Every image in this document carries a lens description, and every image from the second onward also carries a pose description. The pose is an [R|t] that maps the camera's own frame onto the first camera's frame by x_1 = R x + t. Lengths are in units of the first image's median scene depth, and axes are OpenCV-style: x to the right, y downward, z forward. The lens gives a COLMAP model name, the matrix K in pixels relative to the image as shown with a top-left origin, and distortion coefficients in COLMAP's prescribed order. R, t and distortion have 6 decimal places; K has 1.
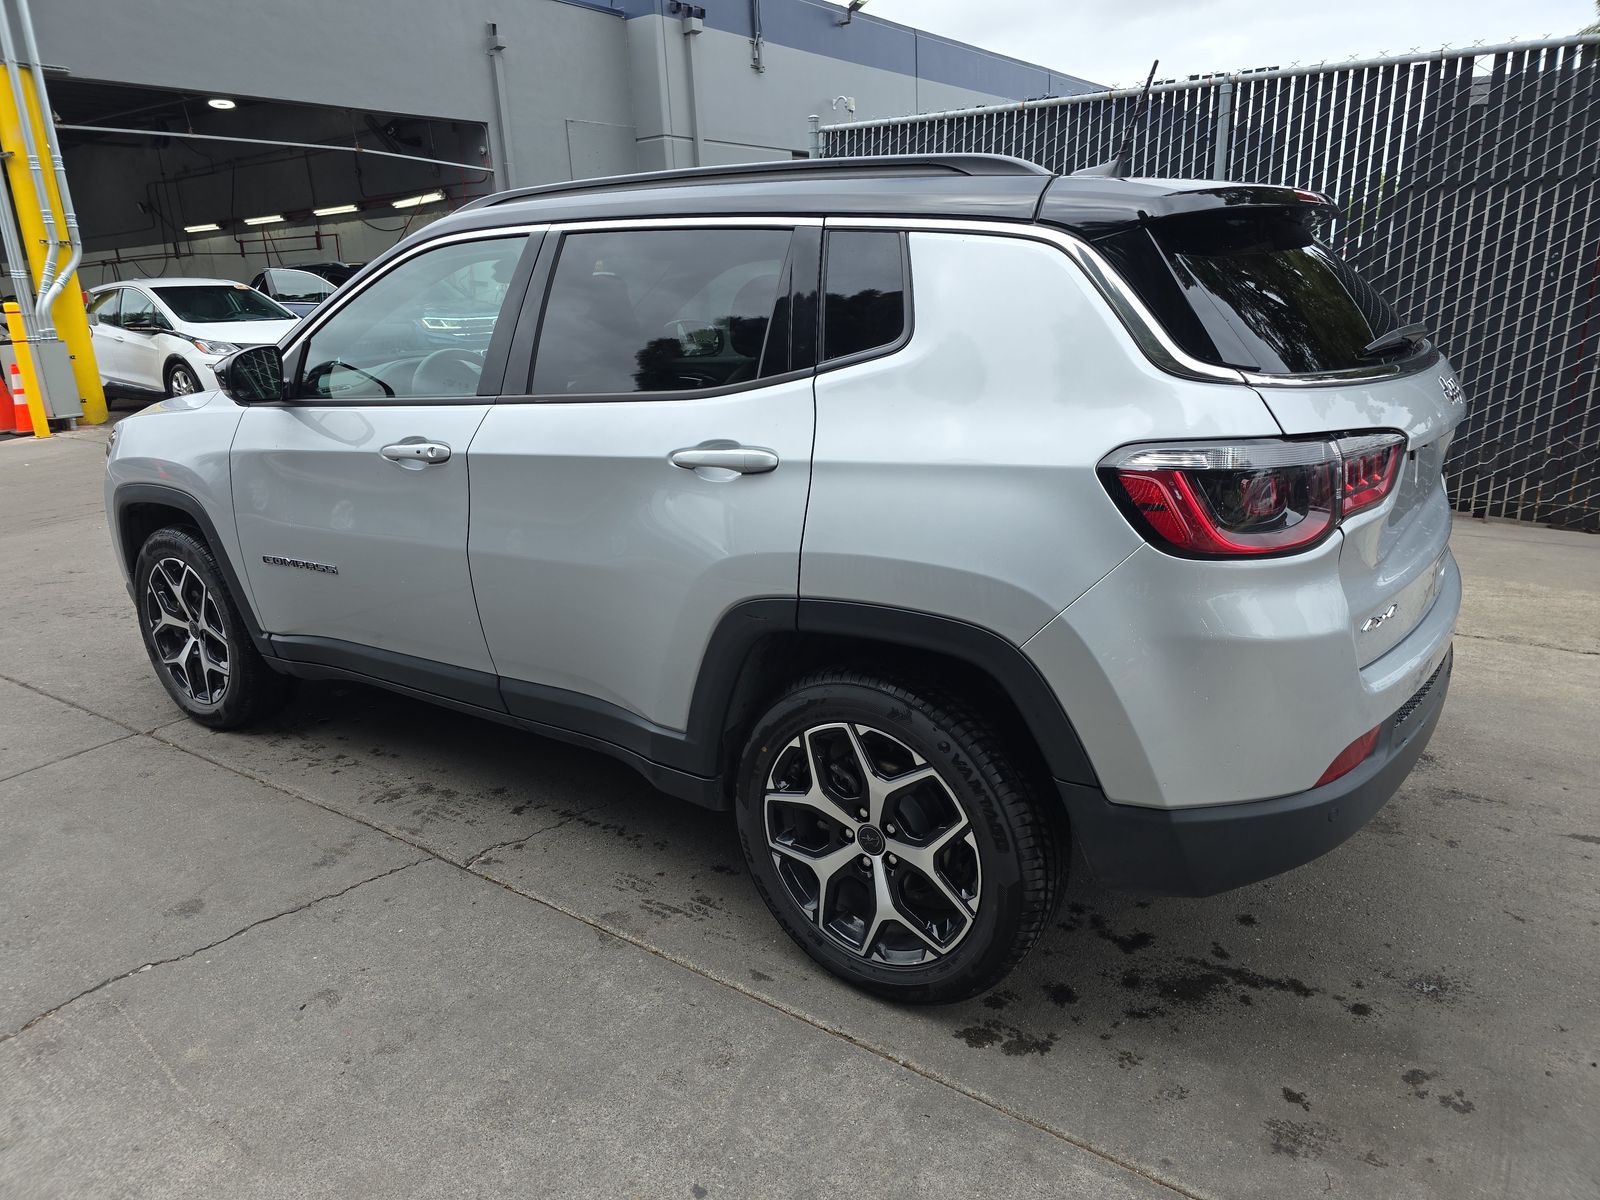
lens RADIAL K [[1074.2, 0, 792.8], [0, 1074.2, 566.7], [0, 0, 1]] dist [0.063740, -0.062745]
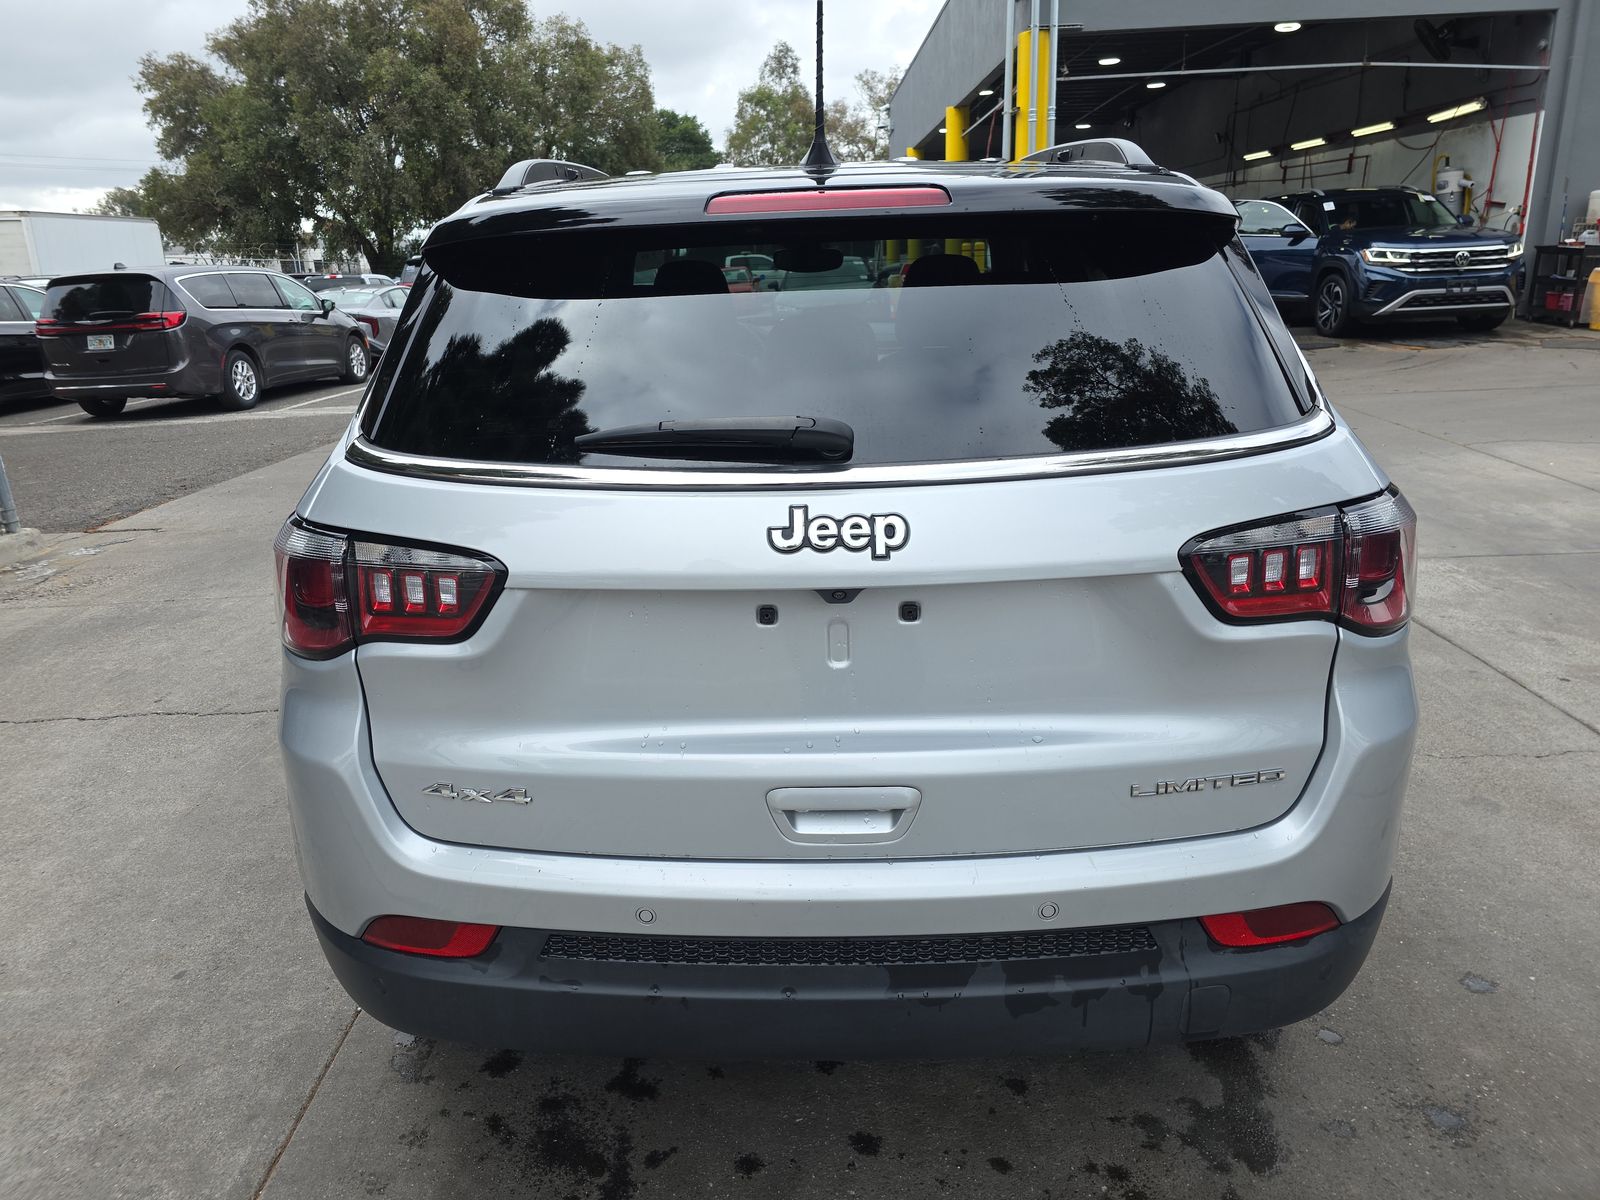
lens RADIAL K [[1074.2, 0, 792.8], [0, 1074.2, 566.7], [0, 0, 1]] dist [0.063740, -0.062745]
pose [[0.571522, 0.248866, -0.781939, 0.157315], [-0.193063, 0.966933, 0.166633, -0.036203], [0.797552, 0.055729, 0.600670, 0.092241]]
